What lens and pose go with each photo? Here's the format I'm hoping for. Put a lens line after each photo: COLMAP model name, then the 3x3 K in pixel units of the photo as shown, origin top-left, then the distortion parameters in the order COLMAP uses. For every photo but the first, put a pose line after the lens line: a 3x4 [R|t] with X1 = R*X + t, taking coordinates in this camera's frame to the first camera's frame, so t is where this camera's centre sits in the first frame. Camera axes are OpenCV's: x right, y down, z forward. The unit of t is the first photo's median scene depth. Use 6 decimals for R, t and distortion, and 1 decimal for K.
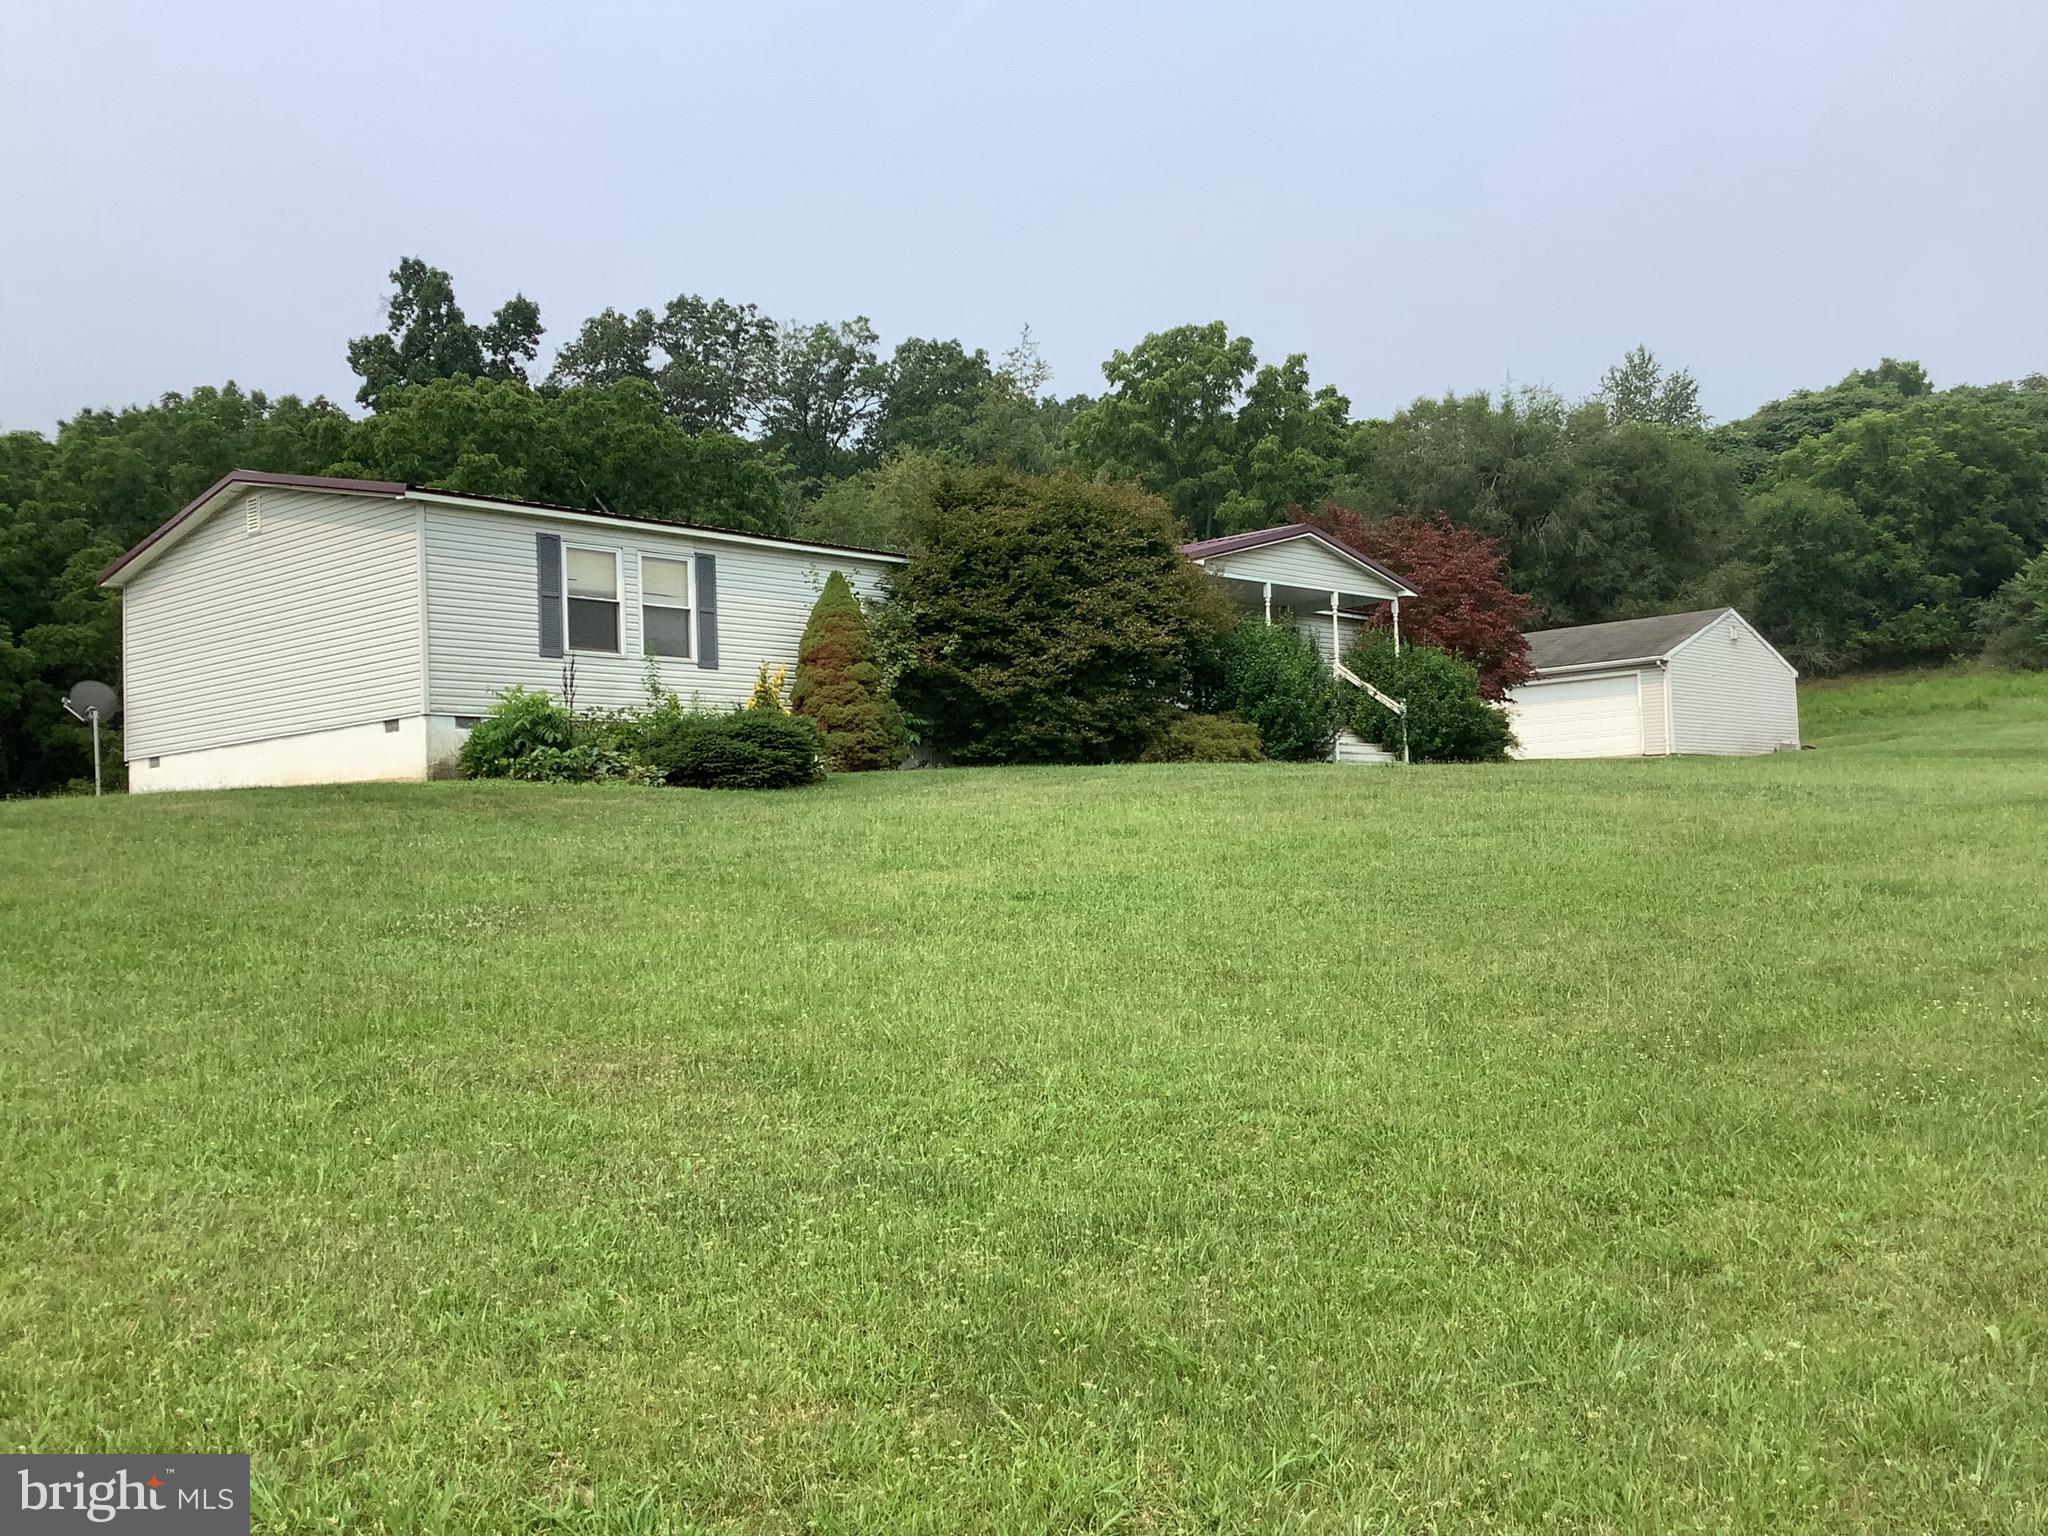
lens RADIAL K [[2011.5, 0, 1028.0], [0, 2011.5, 765.8], [0, 0, 1]] dist [0.061803, 0.000000]
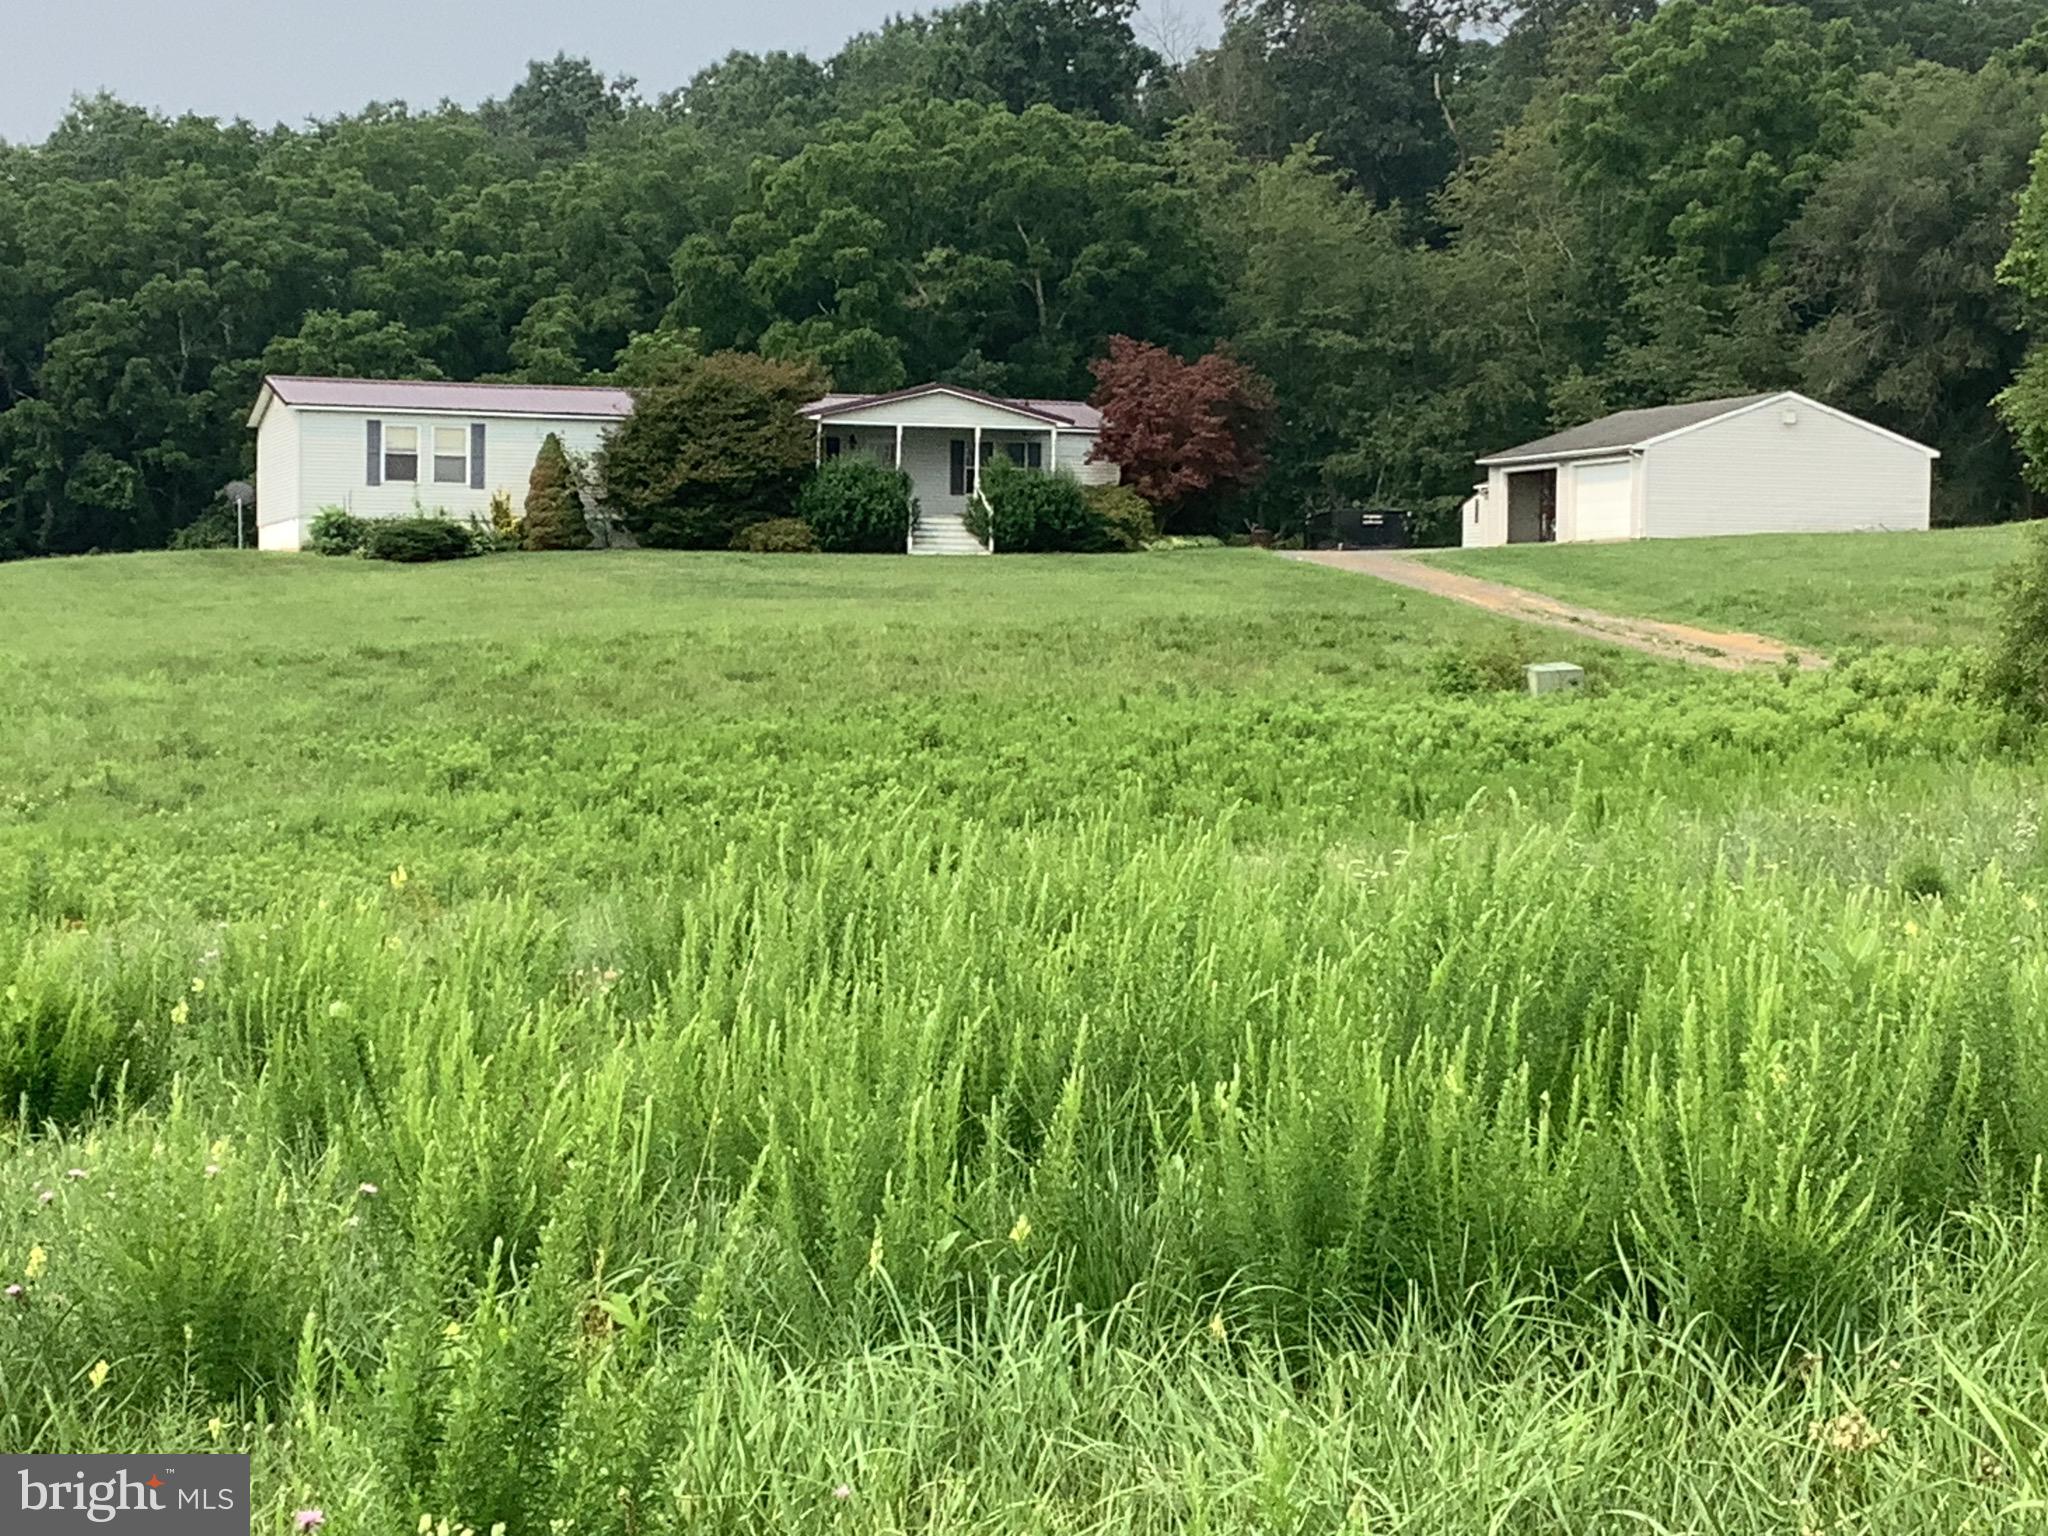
lens RADIAL K [[4091.8, 0, 1133.5], [0, 4091.8, 898.9], [0, 0, 1]] dist [-0.024388, 0.000000]
pose [[0.868230, 0.081150, -0.489481, 0.807044], [-0.020034, 0.991463, 0.128837, -0.062679], [0.495757, -0.102054, 0.862444, -0.701313]]
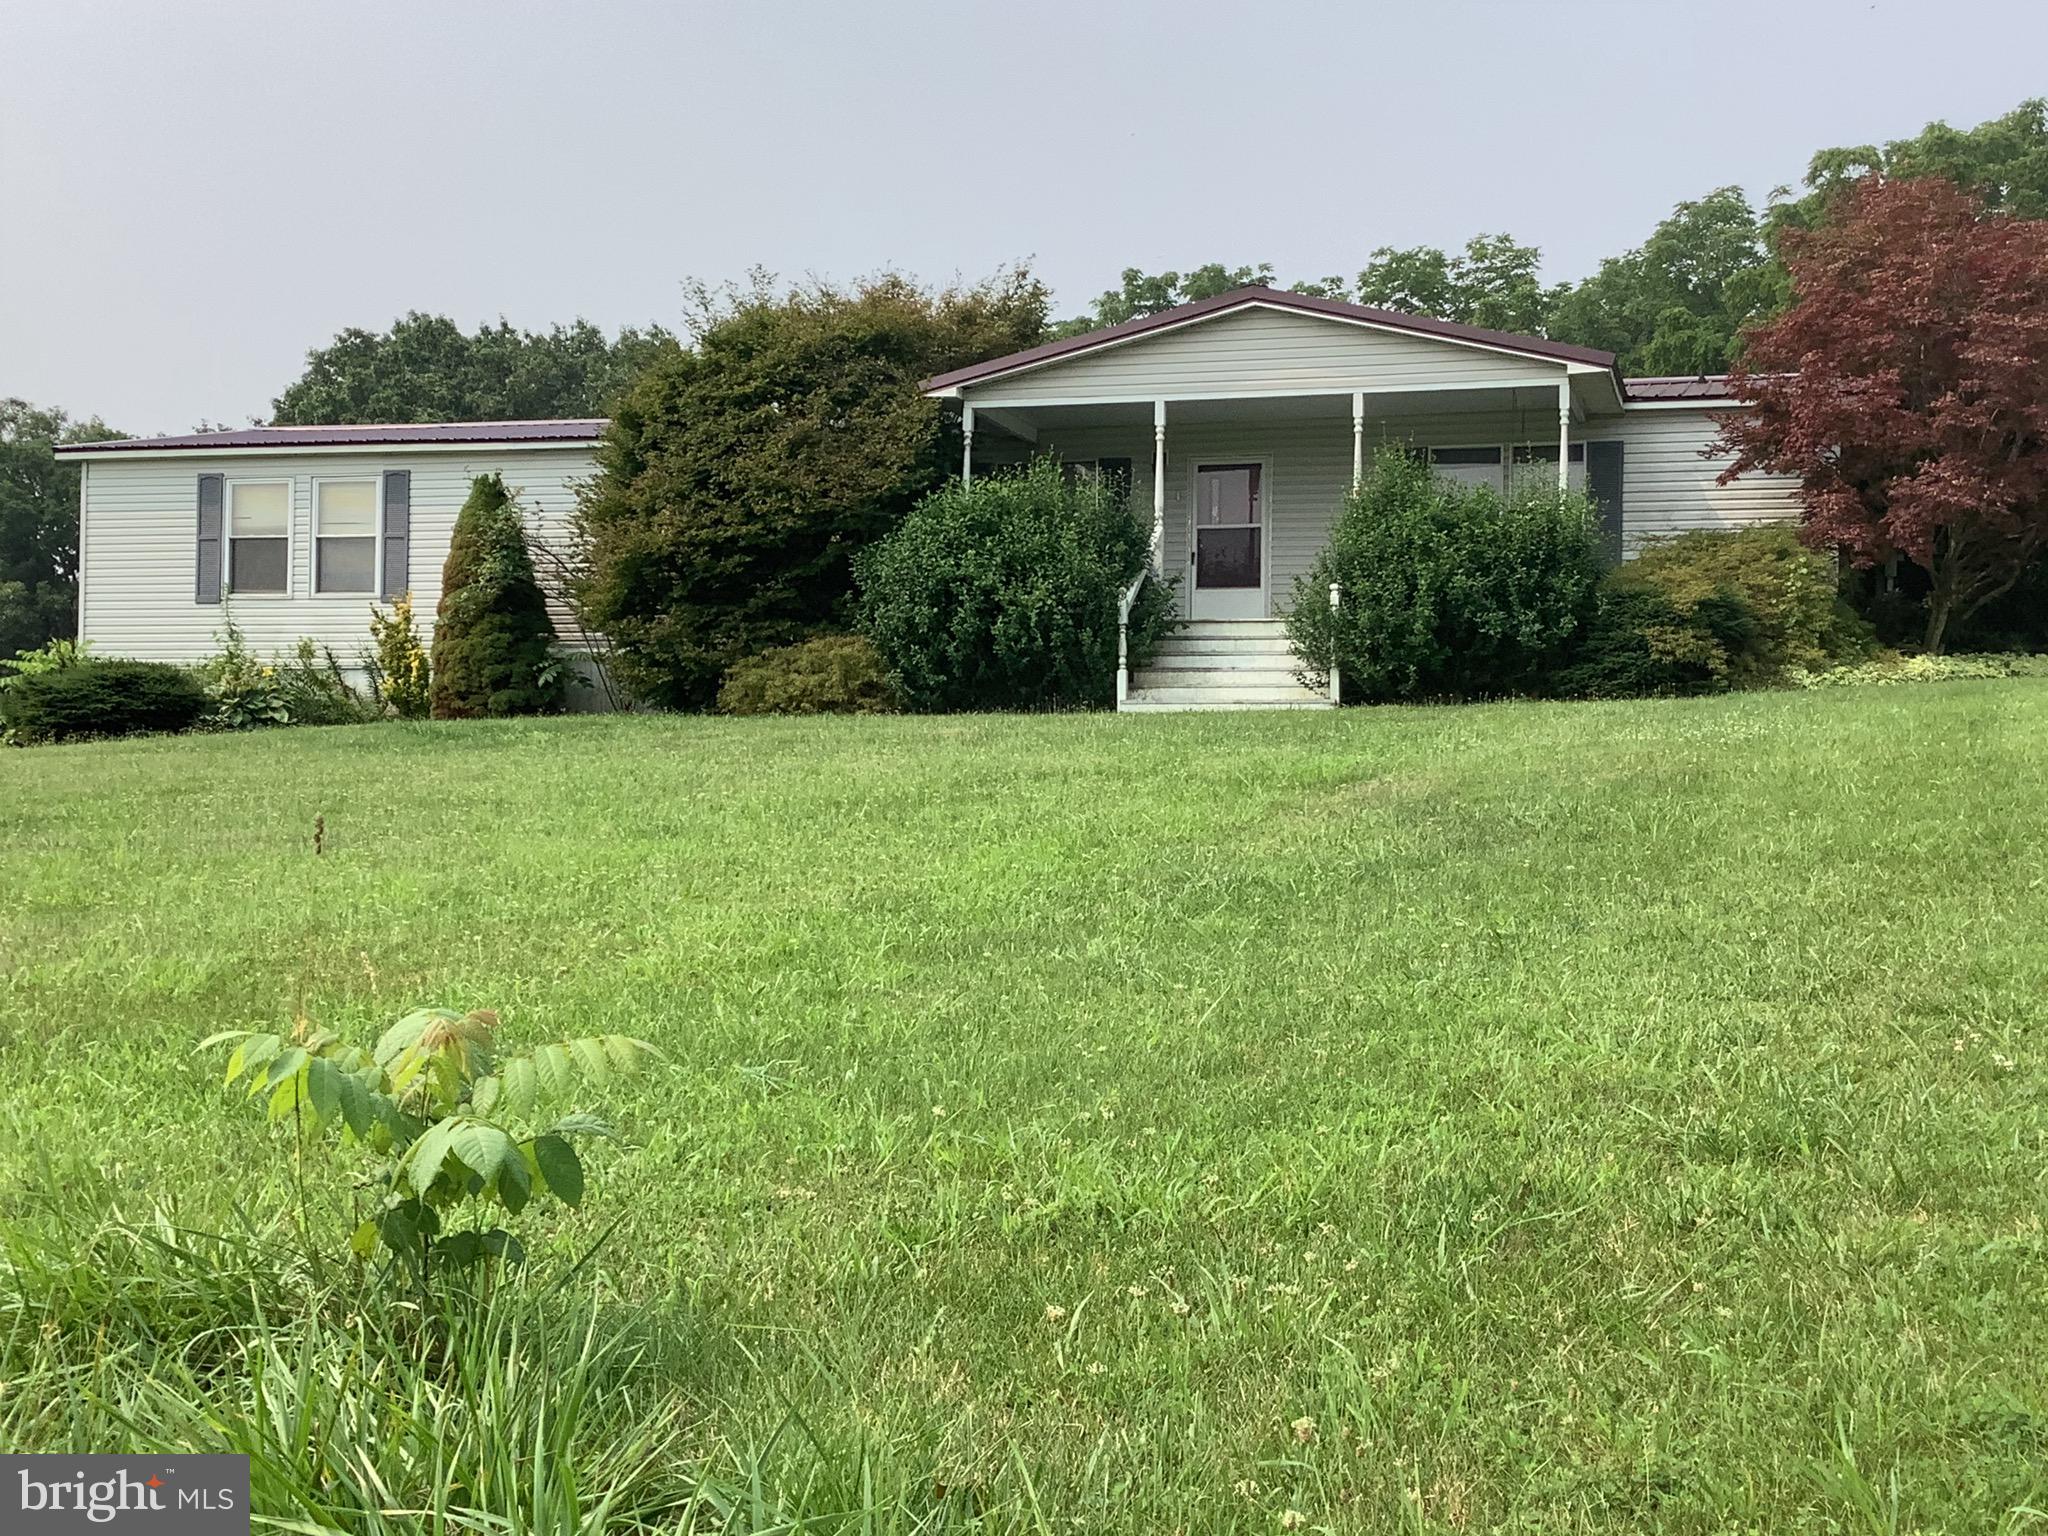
lens RADIAL K [[2531.9, 0, 1039.7], [0, 2531.9, 761.9], [0, 0, 1]] dist [0.066824, 0.000000]
pose [[0.434906, 0.029189, -0.900003, 0.359788], [0.021810, 0.998840, 0.042934, -0.007852], [0.900212, -0.038302, 0.433765, 0.292507]]
